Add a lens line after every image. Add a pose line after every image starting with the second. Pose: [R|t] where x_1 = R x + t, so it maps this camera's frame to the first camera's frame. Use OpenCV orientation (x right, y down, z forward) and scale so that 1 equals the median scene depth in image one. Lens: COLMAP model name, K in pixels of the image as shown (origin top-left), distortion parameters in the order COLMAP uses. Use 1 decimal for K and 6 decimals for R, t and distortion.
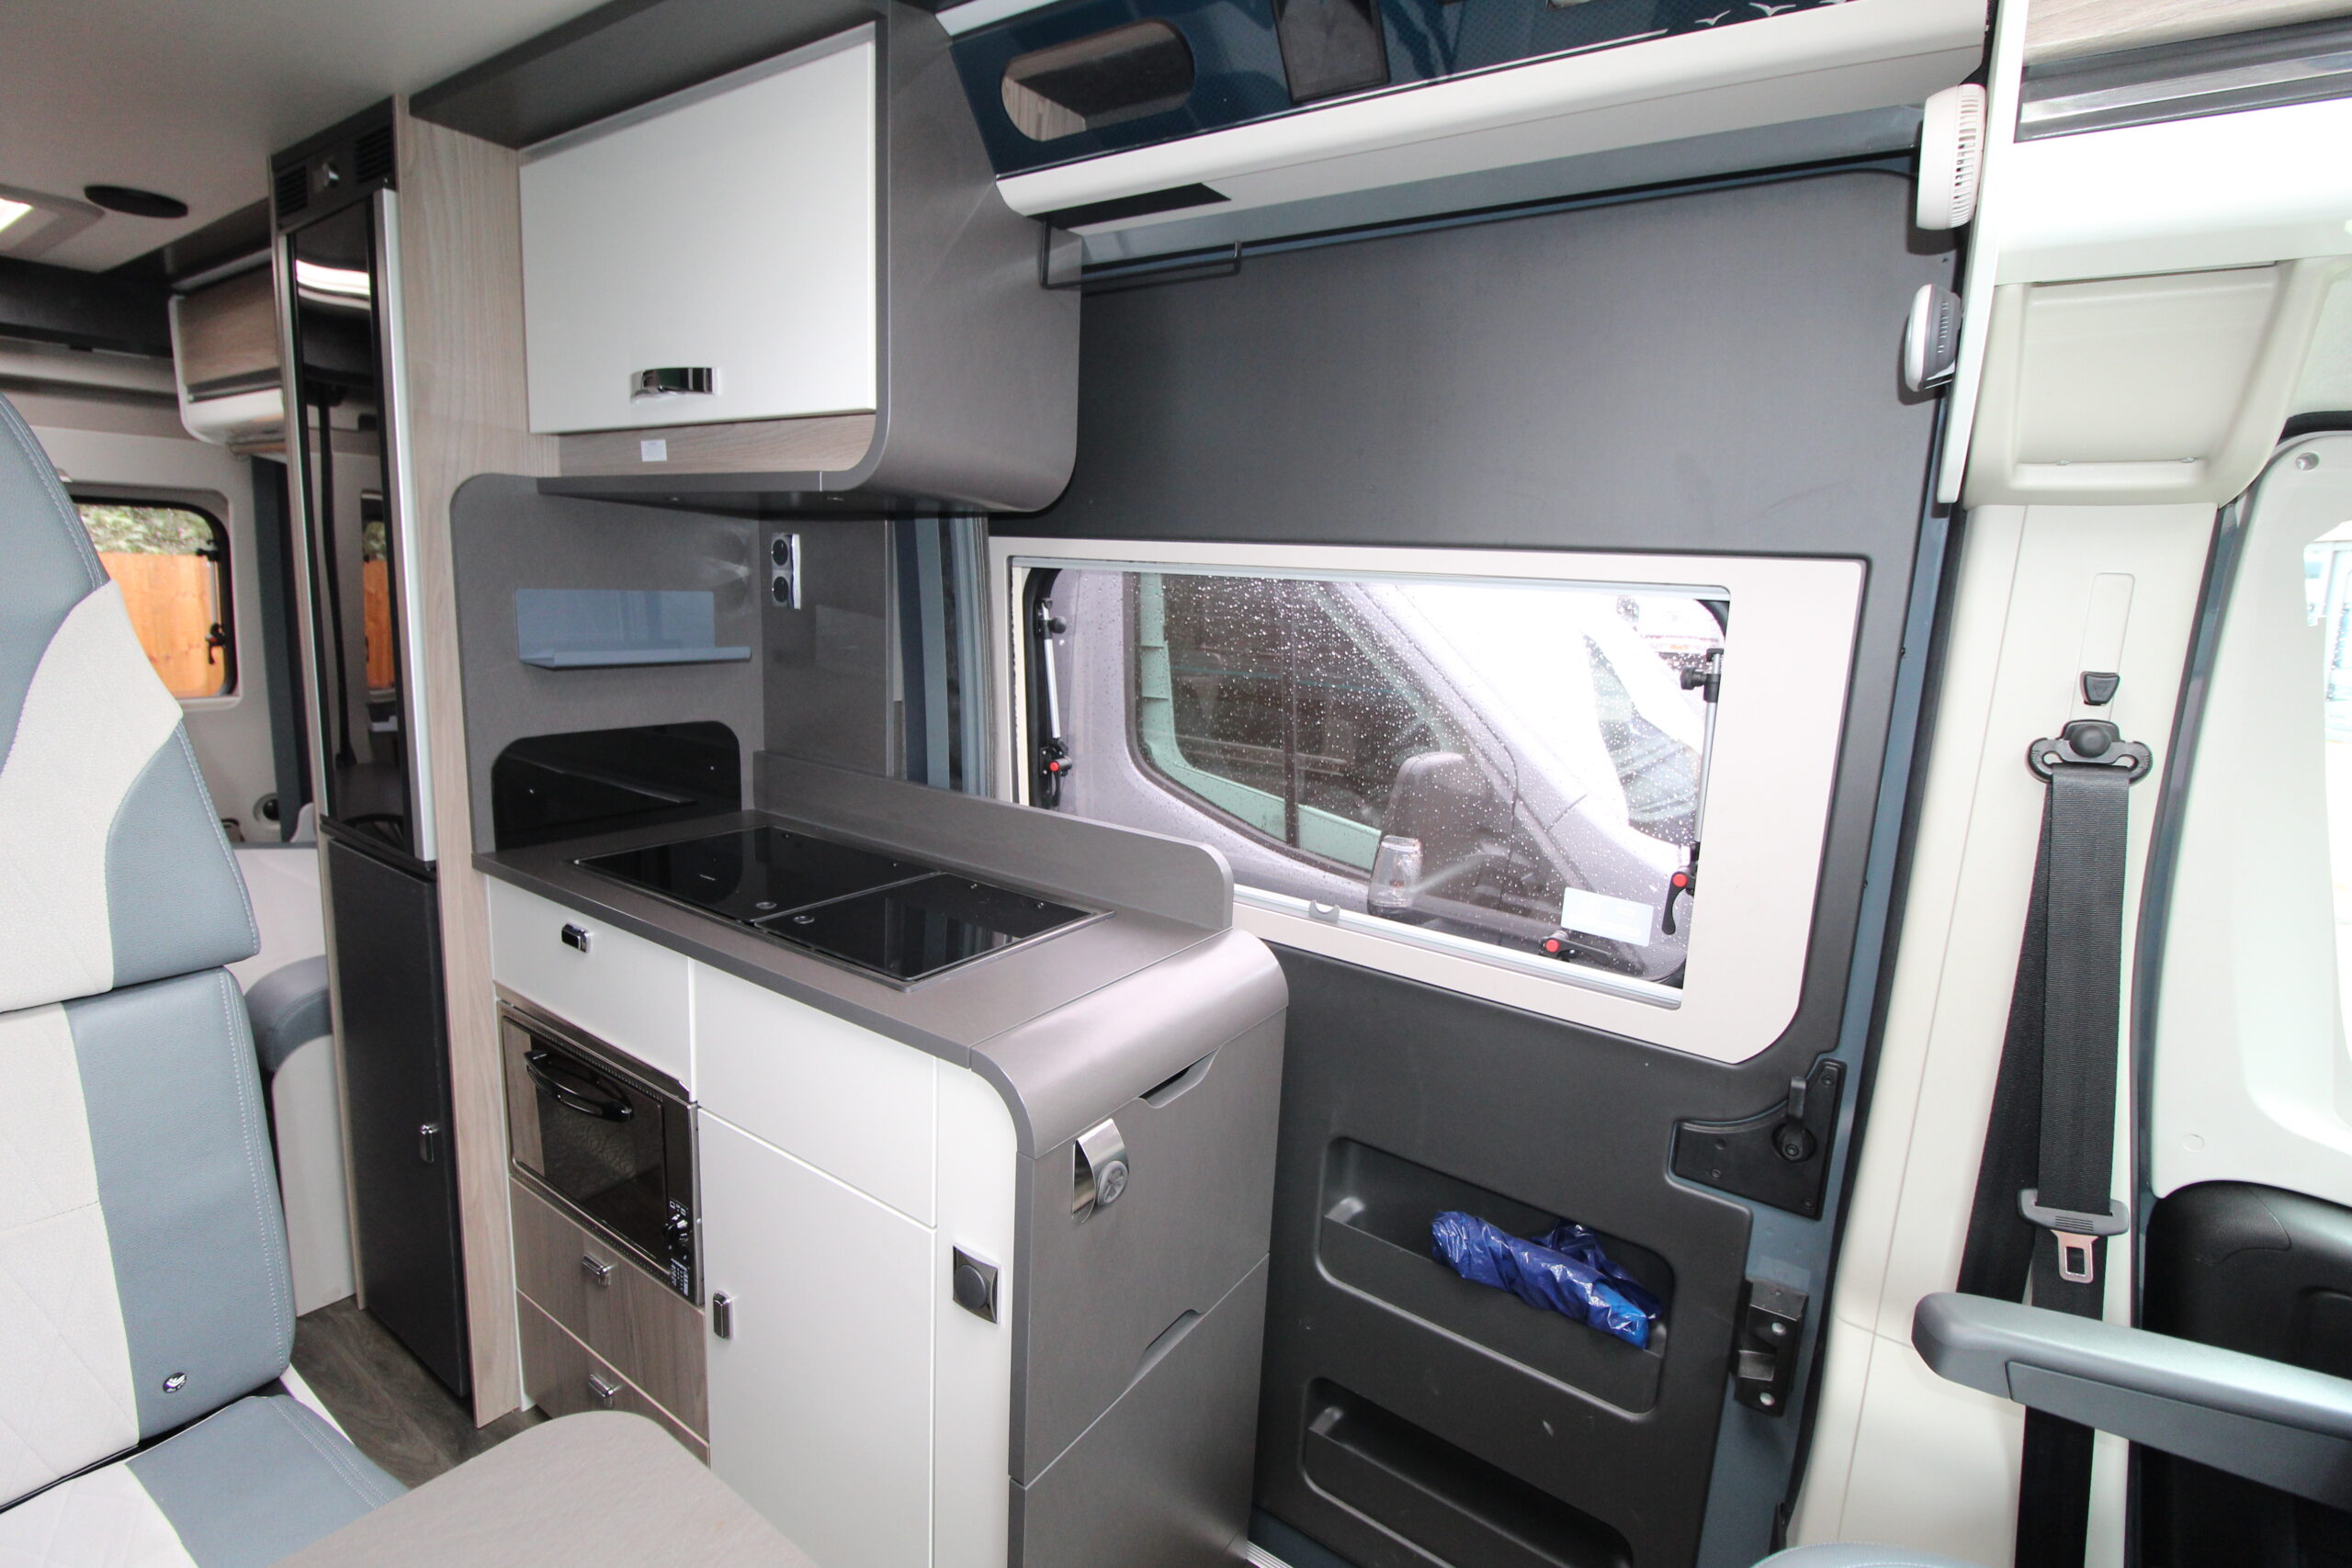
lens RADIAL K [[1090.9, 0, 1179.8], [0, 1090.9, 773.4], [0, 0, 1]] dist [-0.001944, -0.013267]
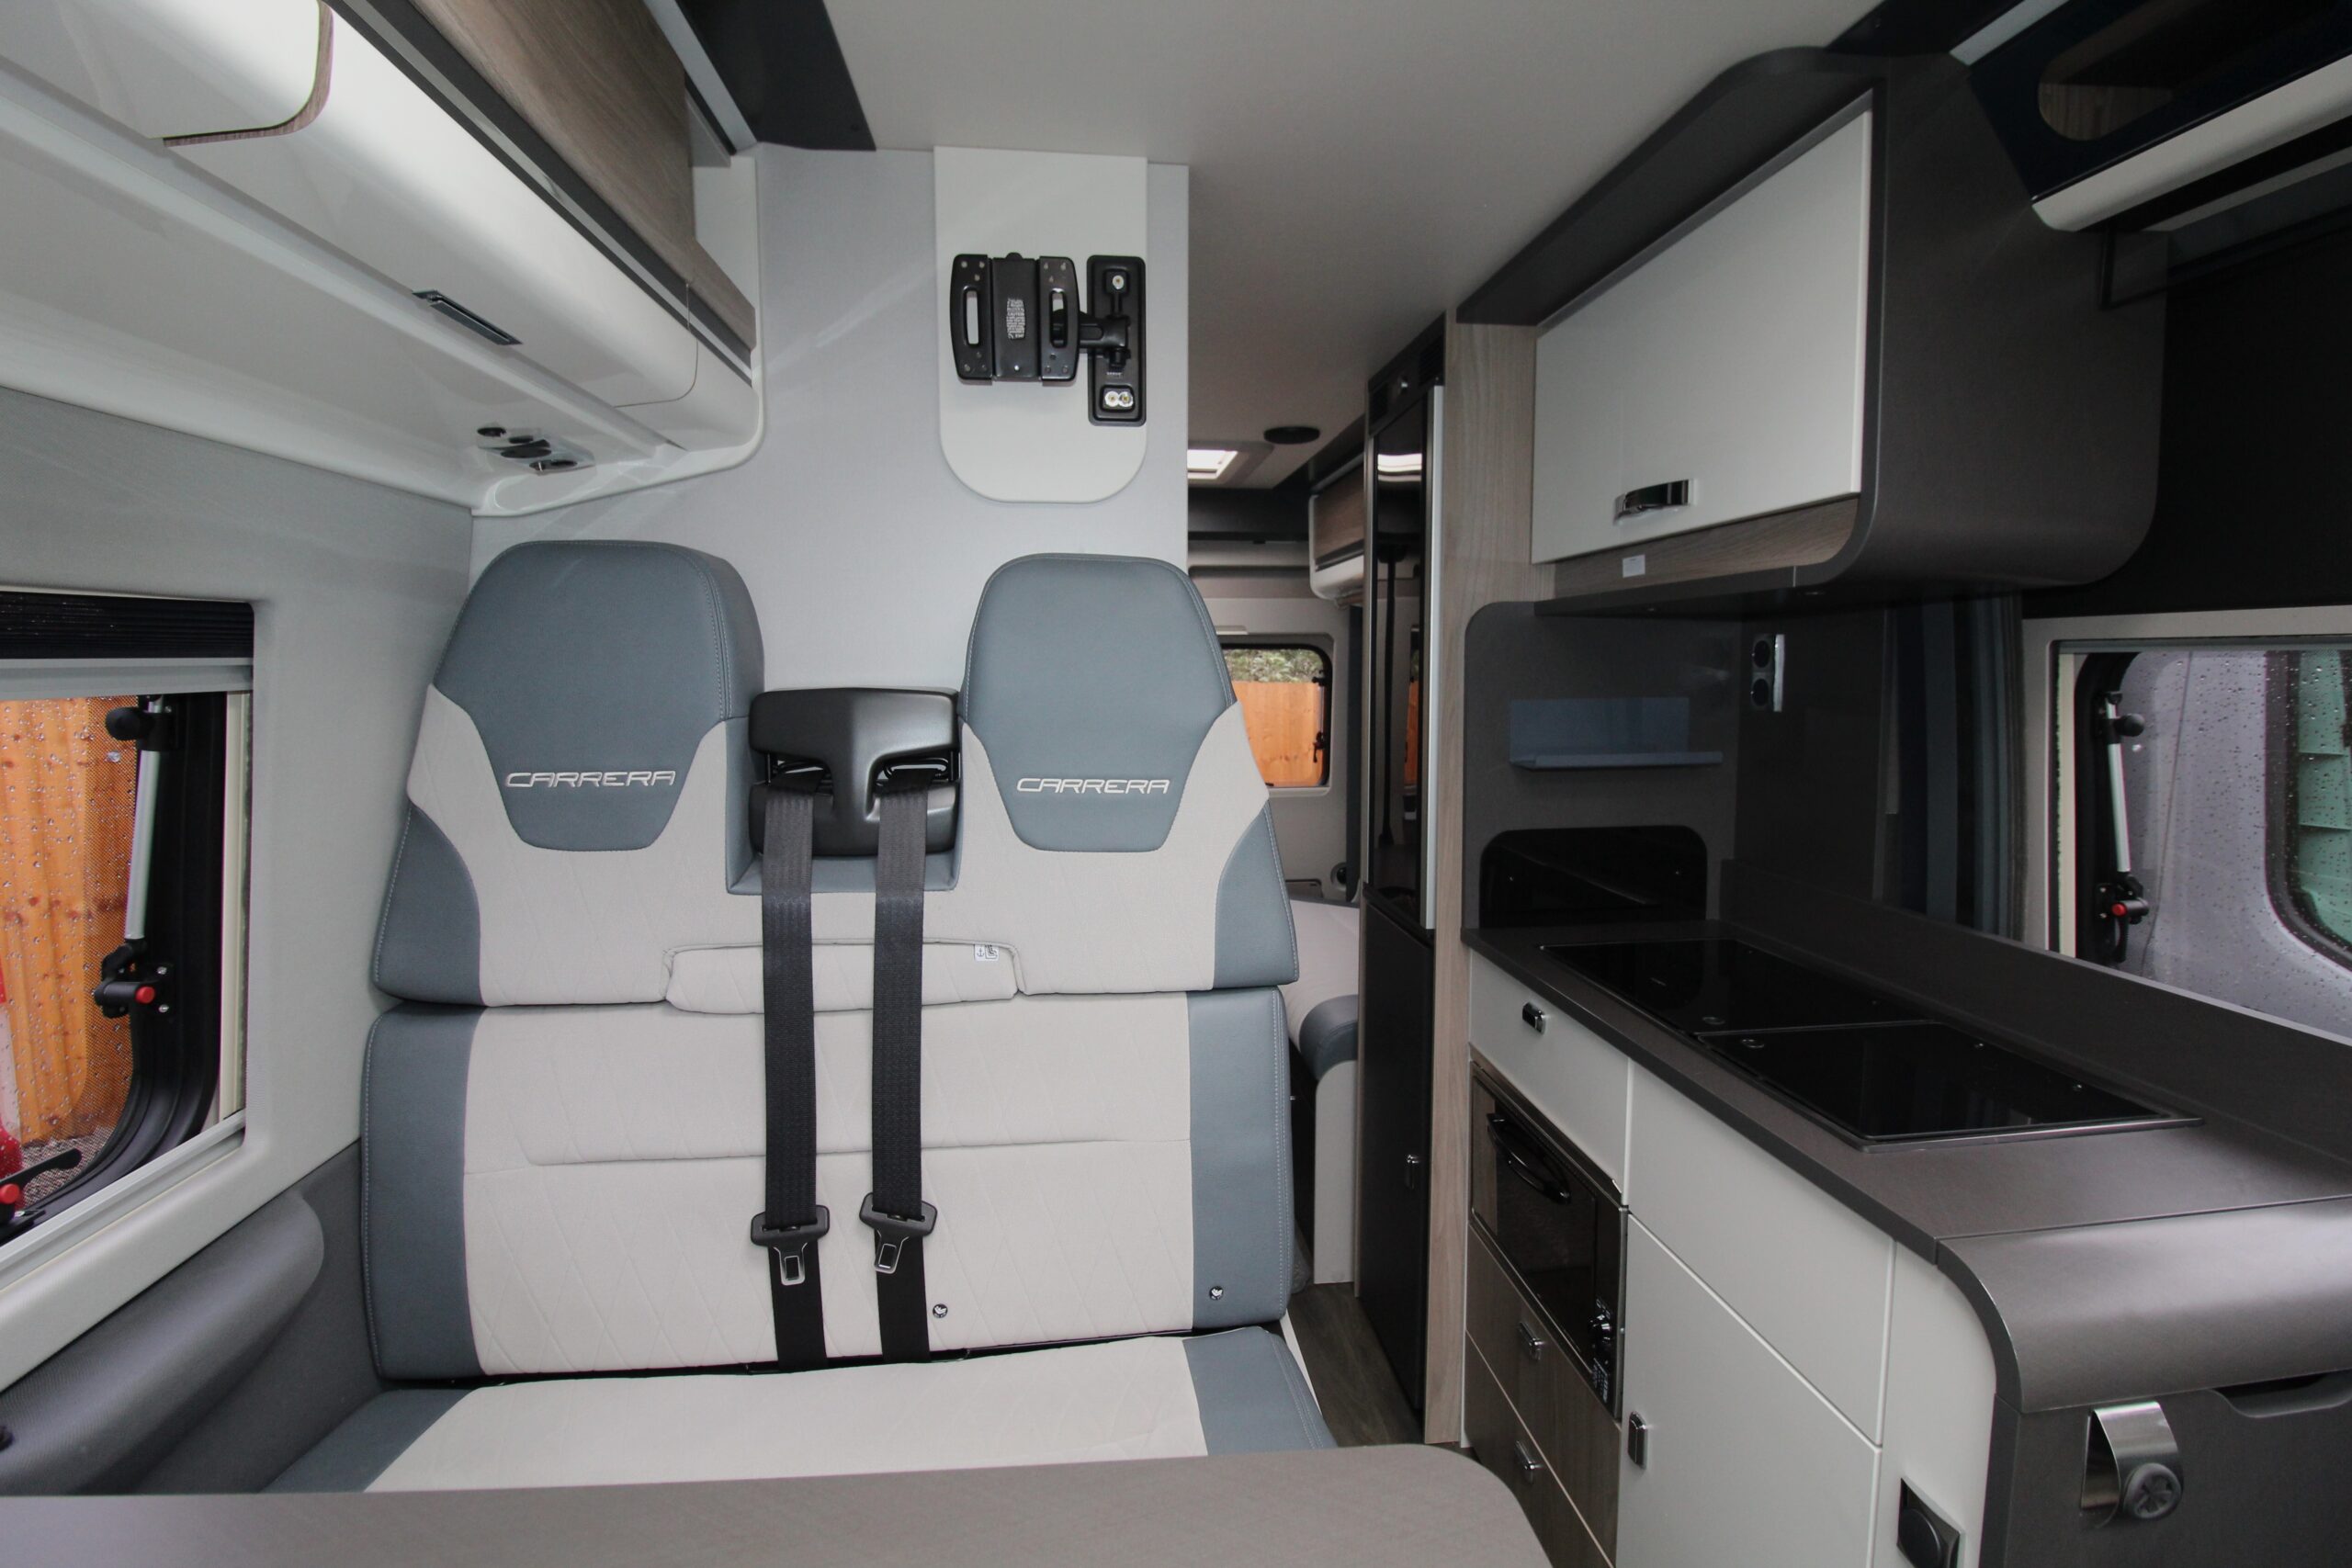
lens RADIAL K [[1087.7, 0, 1178.2], [0, 1087.7, 768.1], [0, 0, 1]] dist [-0.002685, -0.012753]
pose [[0.648473, 0.015864, -0.761072, 0.032690], [-0.092830, 0.993969, -0.058378, 0.000363], [0.755556, 0.108508, 0.646035, 0.007562]]
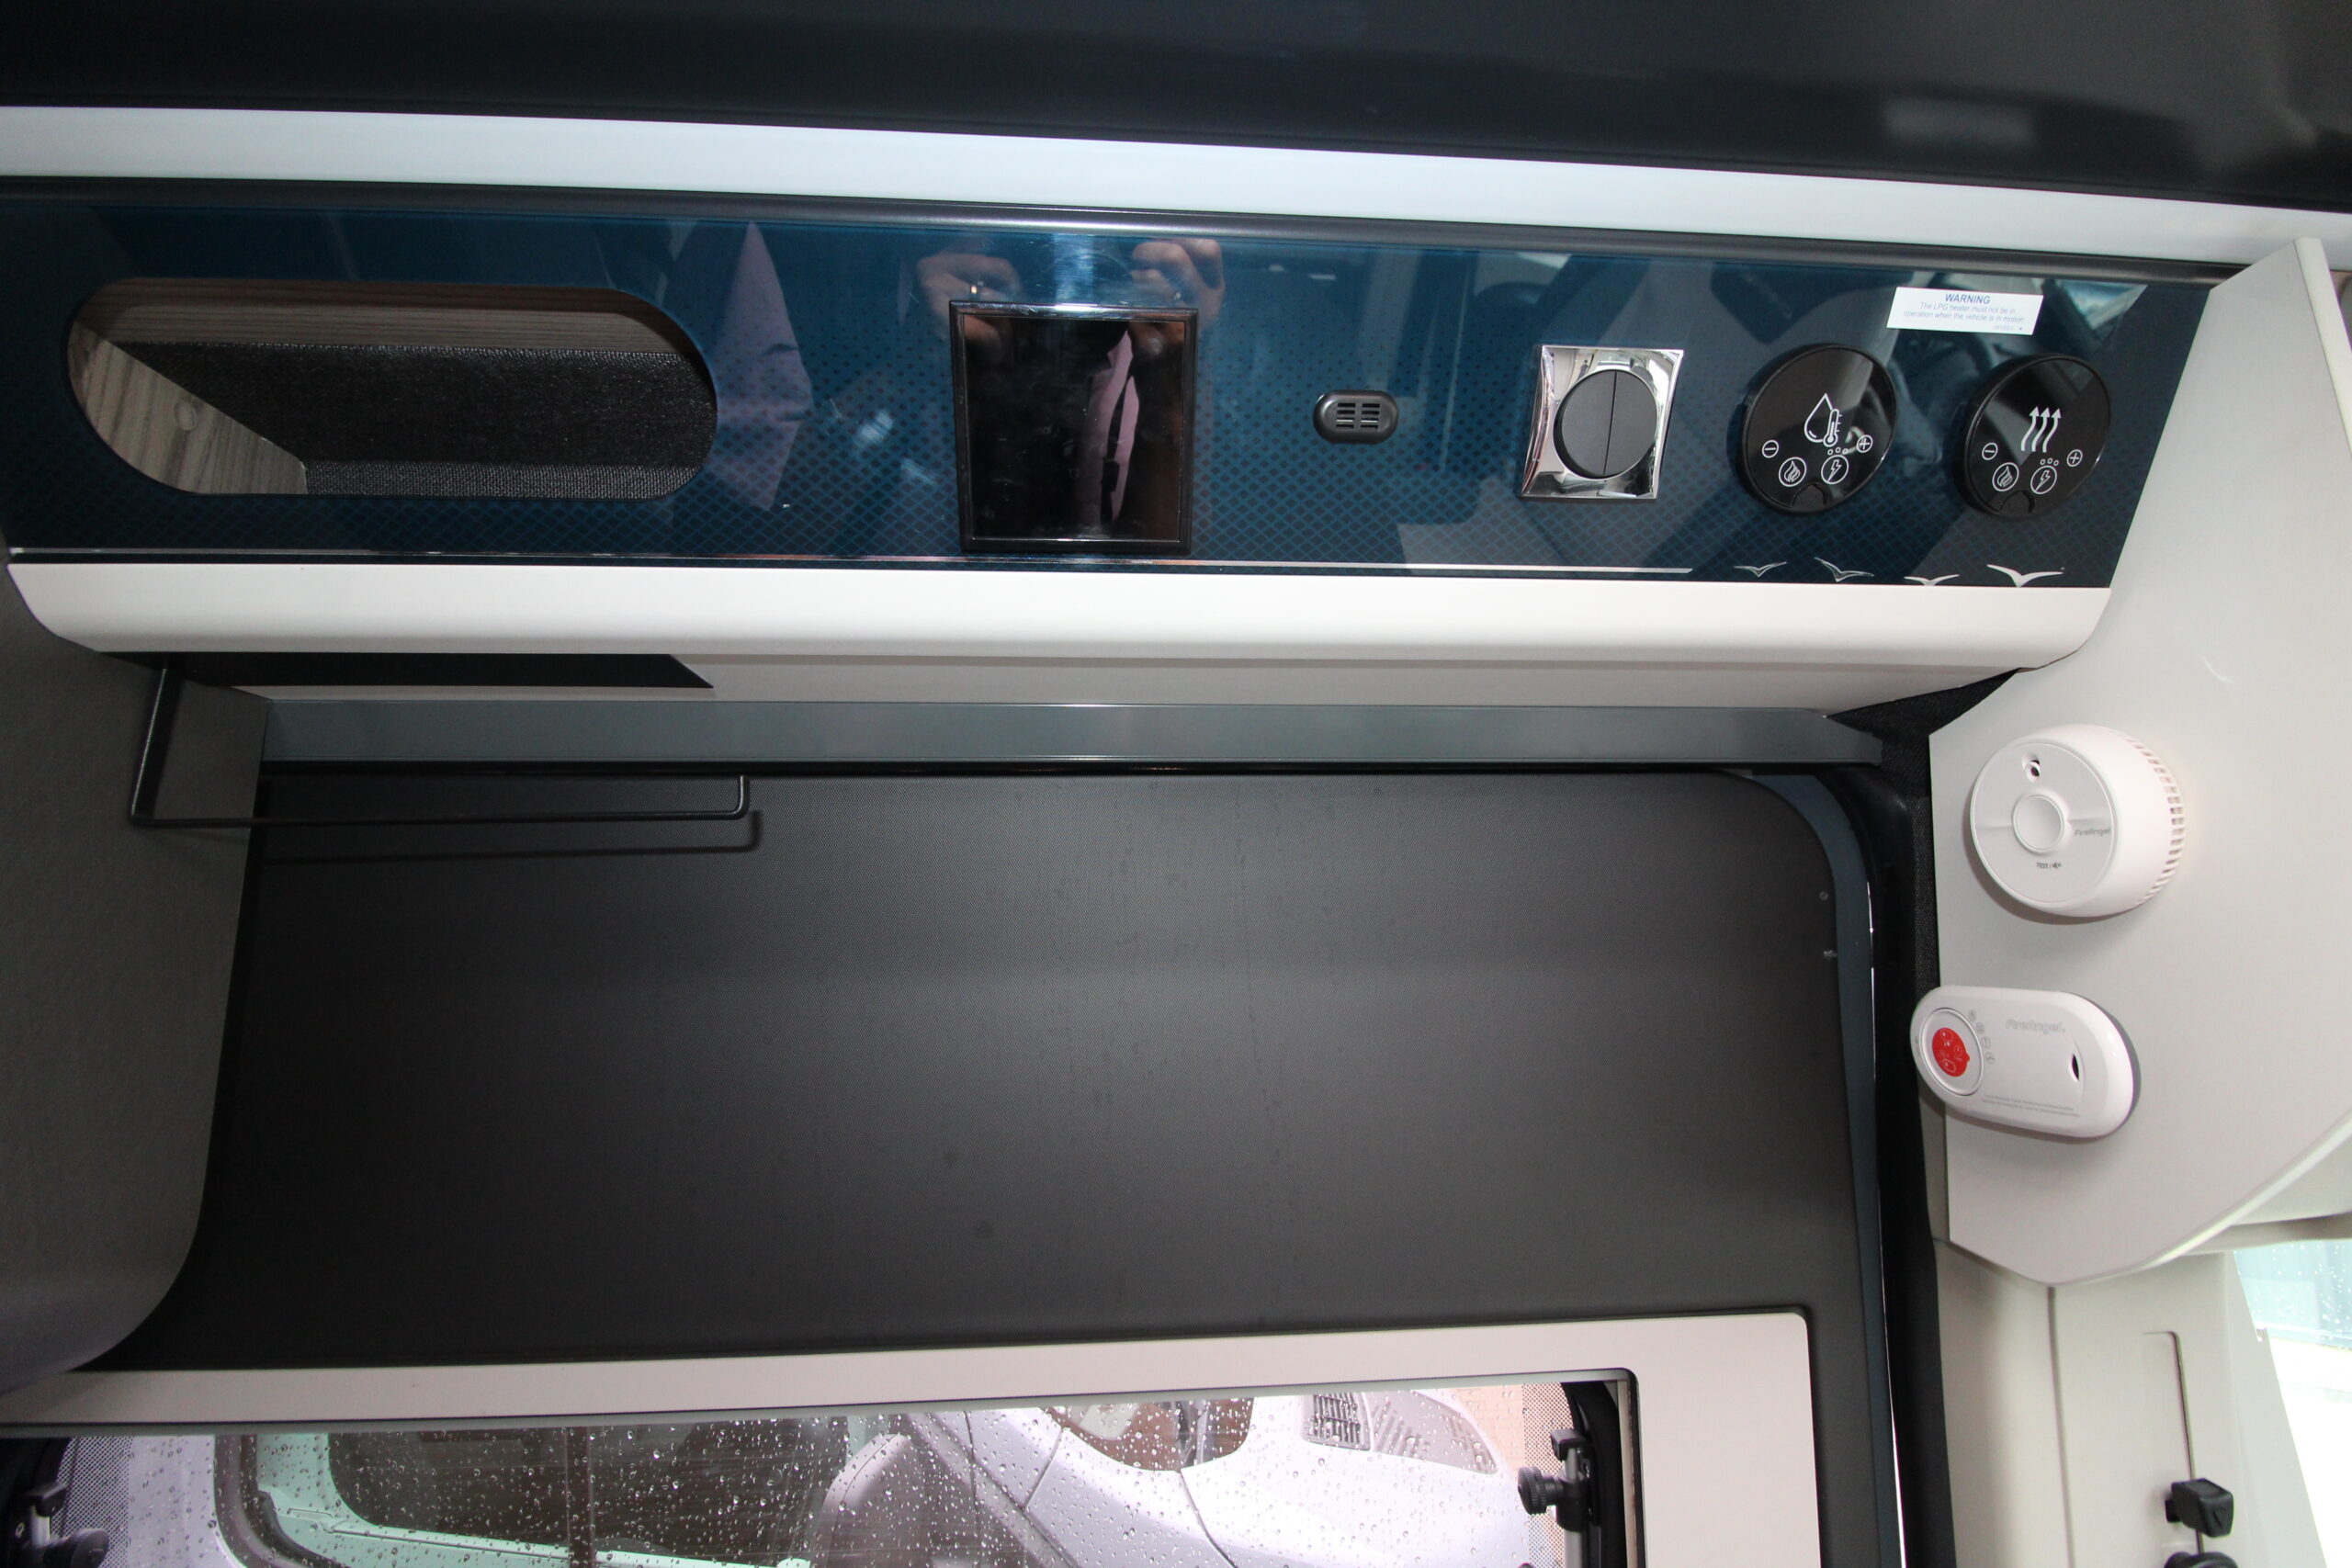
lens RADIAL K [[1108.9, 0, 1176.8], [0, 1108.9, 759.3], [0, 0, 1]] dist [-0.020184, -0.000451]
pose [[0.775048, 0.057792, 0.629254, -0.071114], [0.170455, 0.939774, -0.296260, -0.247079], [-0.608478, 0.336876, 0.718519, 0.419943]]
